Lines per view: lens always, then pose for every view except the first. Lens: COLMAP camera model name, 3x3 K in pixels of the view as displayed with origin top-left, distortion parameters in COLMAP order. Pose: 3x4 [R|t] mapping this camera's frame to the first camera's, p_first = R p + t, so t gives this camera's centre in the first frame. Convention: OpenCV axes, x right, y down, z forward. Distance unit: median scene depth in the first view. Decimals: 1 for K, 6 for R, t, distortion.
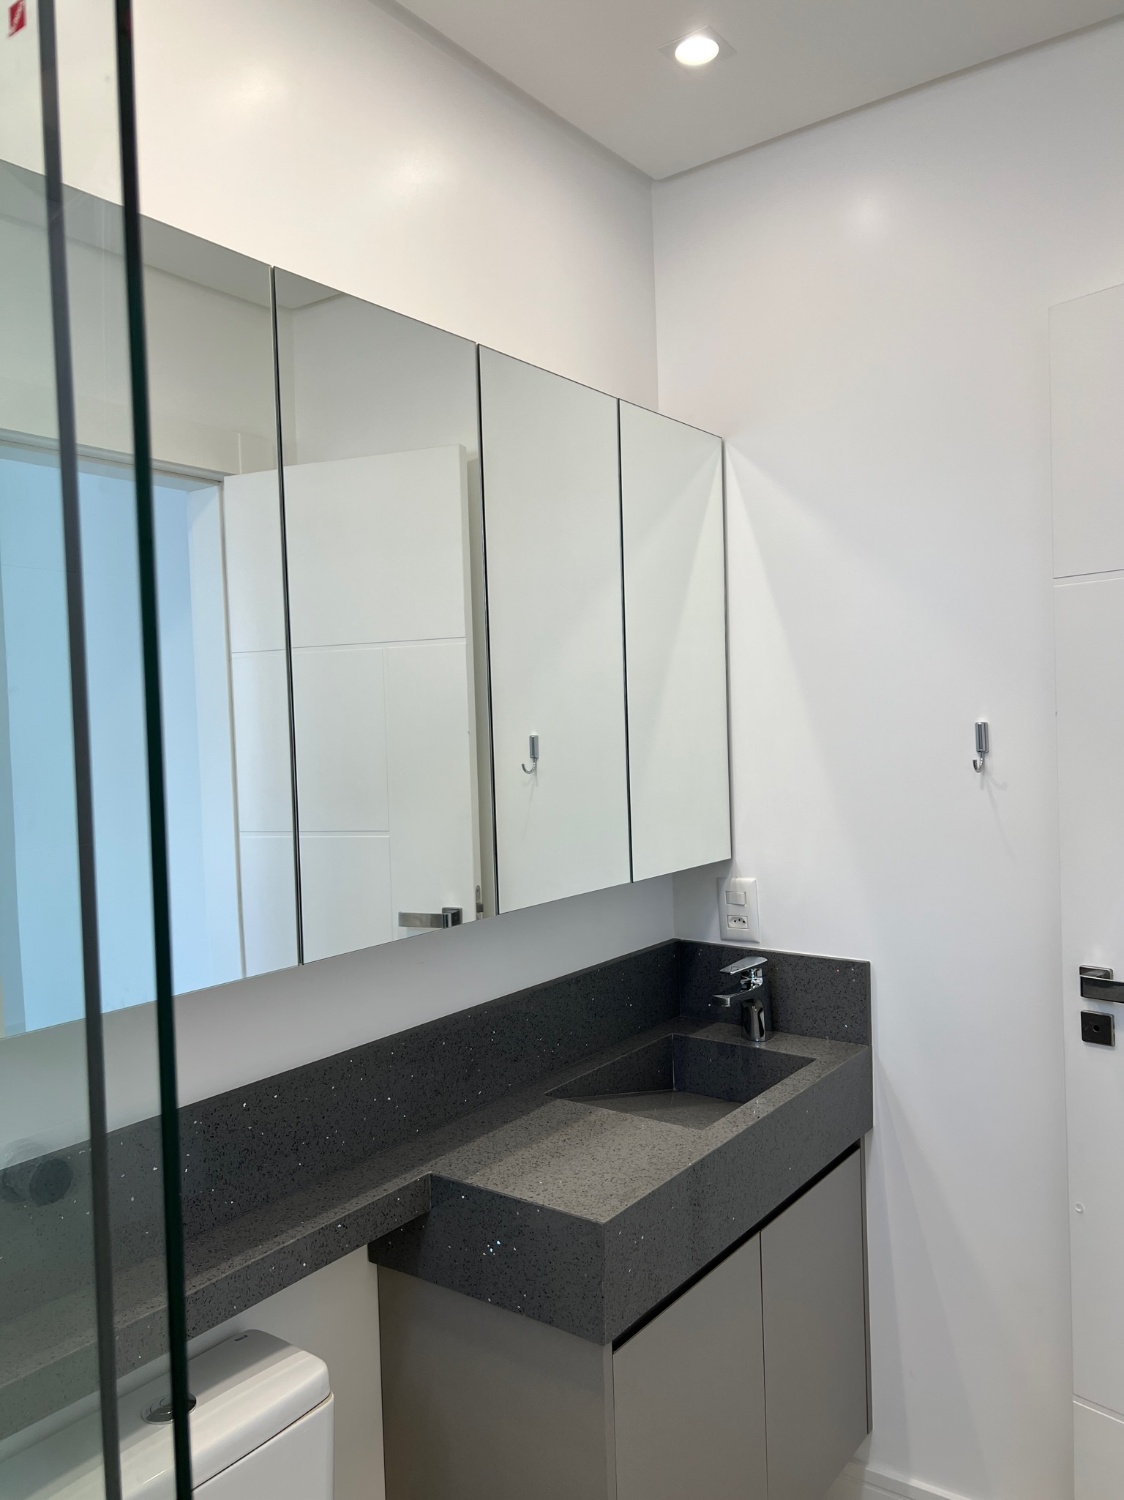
lens RADIAL K [[1147.1, 0, 562.0], [0, 1147.1, 750.0], [0, 0, 1]] dist [0.078077, -0.099881]
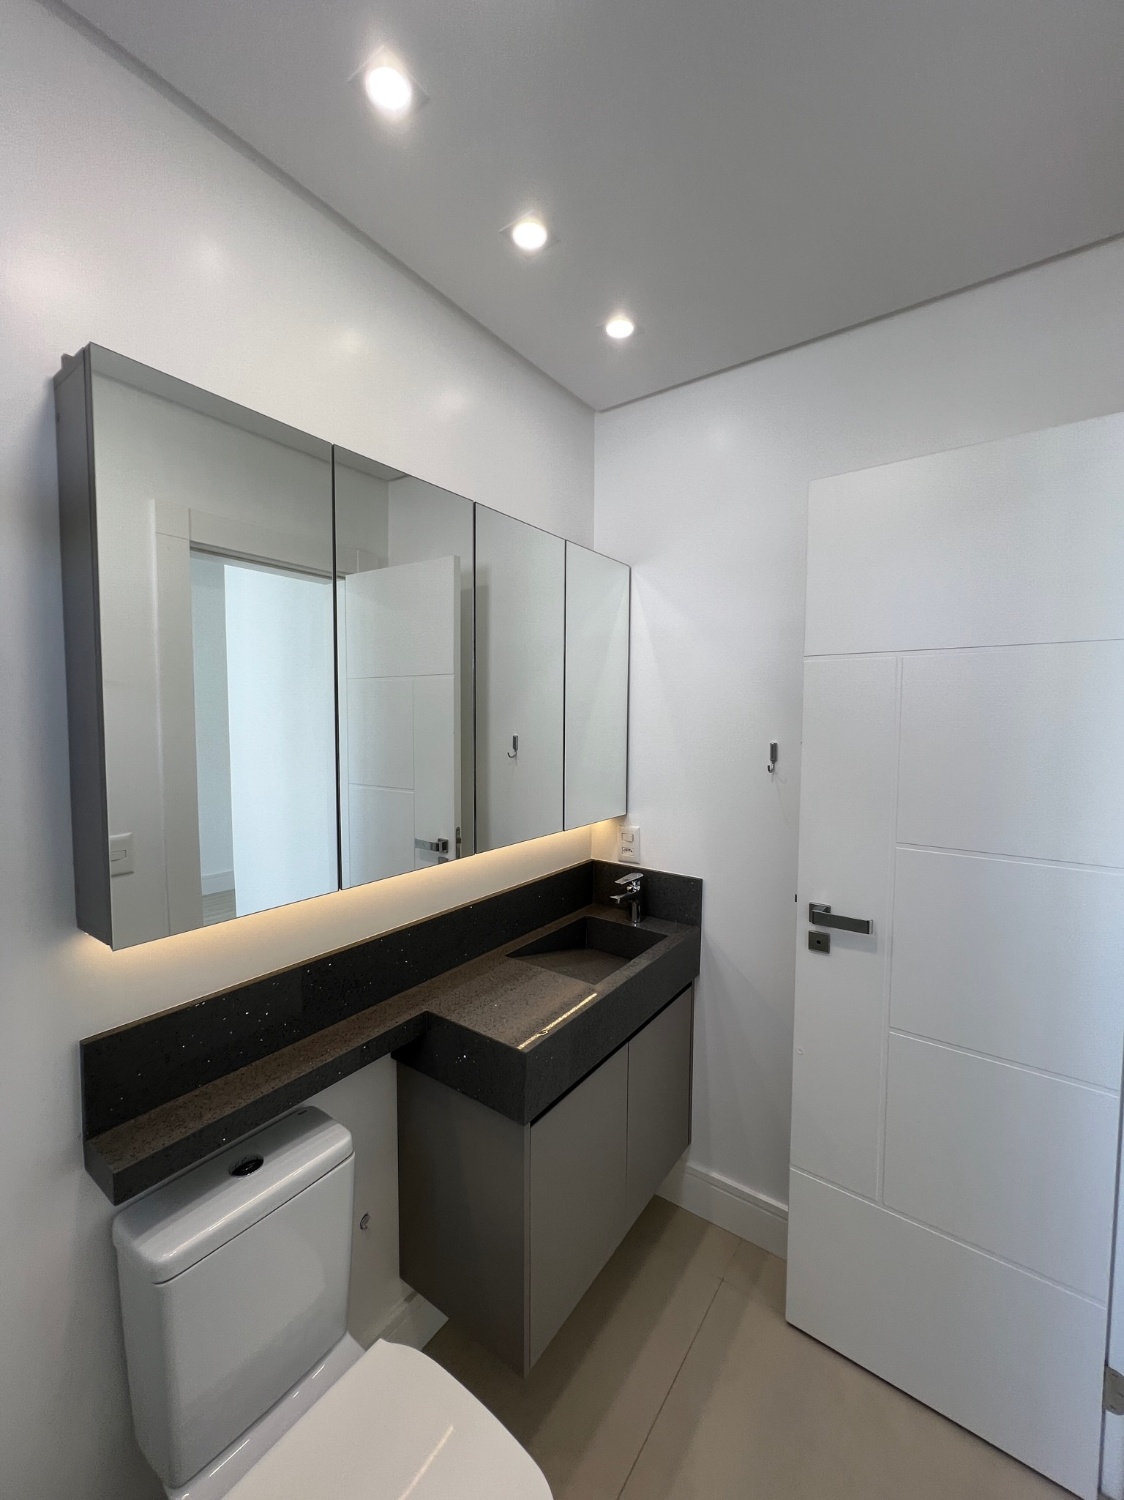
lens RADIAL K [[608.2, 0, 562.0], [0, 608.2, 750.0], [0, 0, 1]] dist [0.010355, 0.000046]
pose [[0.999244, 0.036486, 0.013444, 0.046555], [-0.036953, 0.998658, 0.036293, -0.037664], [-0.012102, -0.036762, 0.999251, 0.128121]]
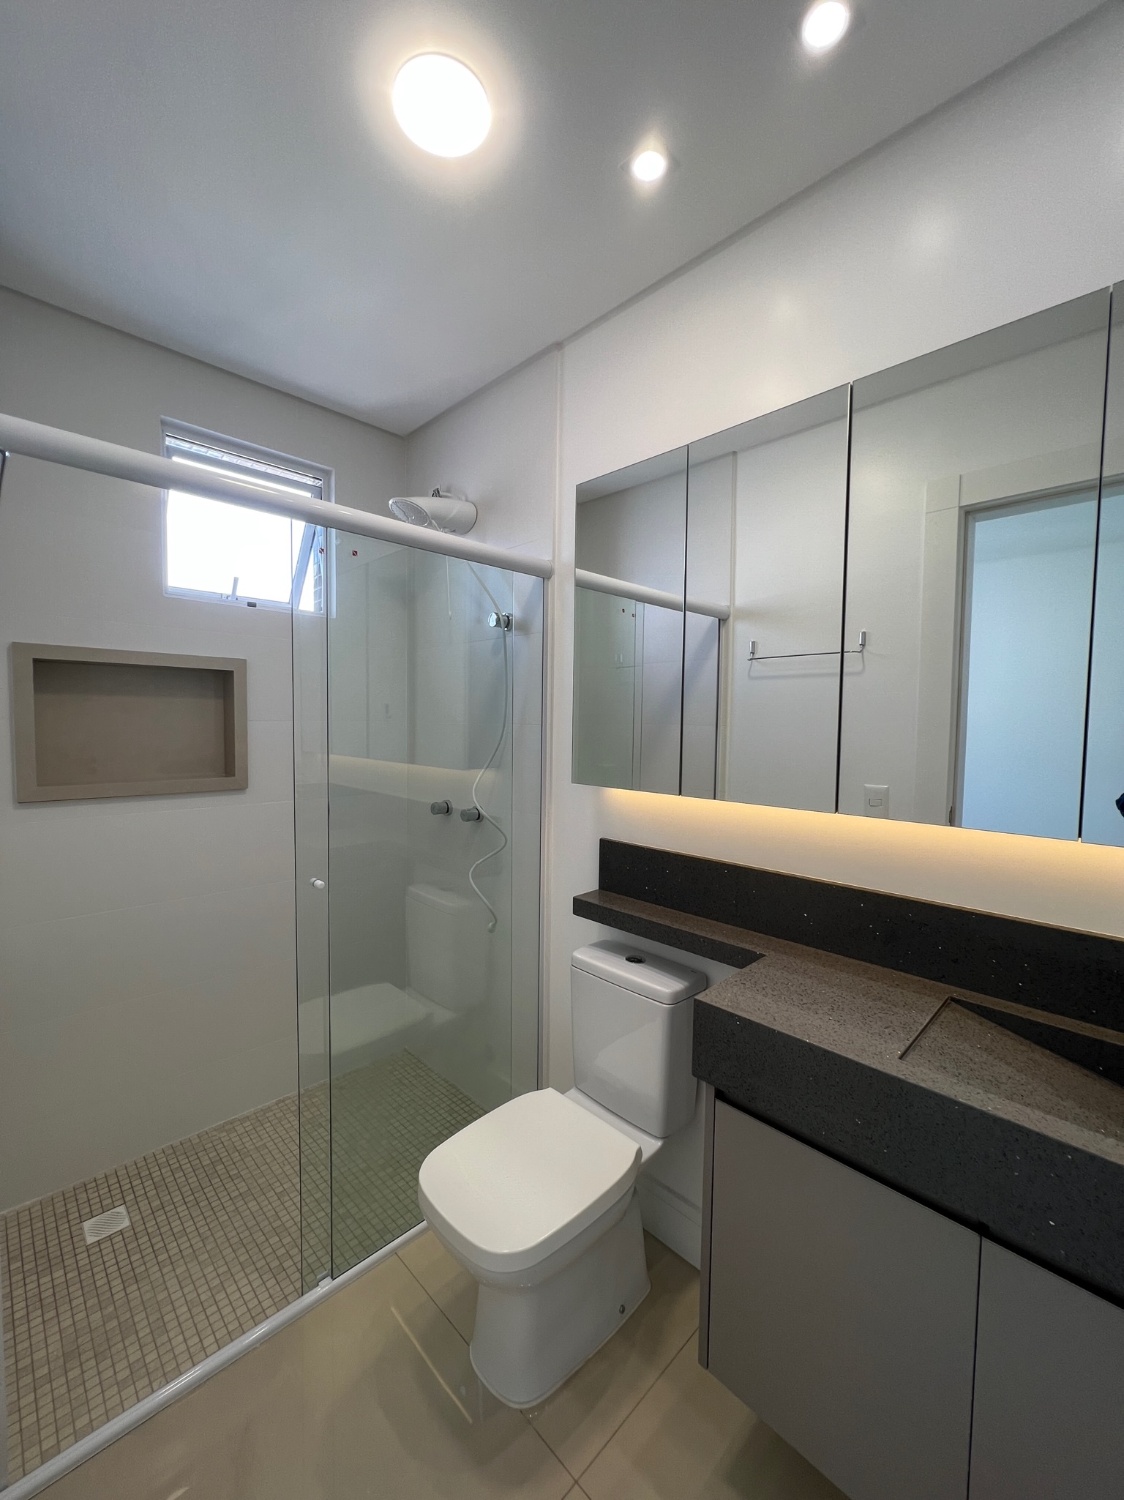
lens RADIAL K [[600.8, 0, 562.0], [0, 600.8, 750.0], [0, 0, 1]] dist [-0.000789, 0.000234]
pose [[-0.165740, 0.080078, -0.982913, 0.645426], [-0.022006, 0.996149, 0.084867, 0.014005], [0.985924, 0.035695, -0.163339, 0.745034]]
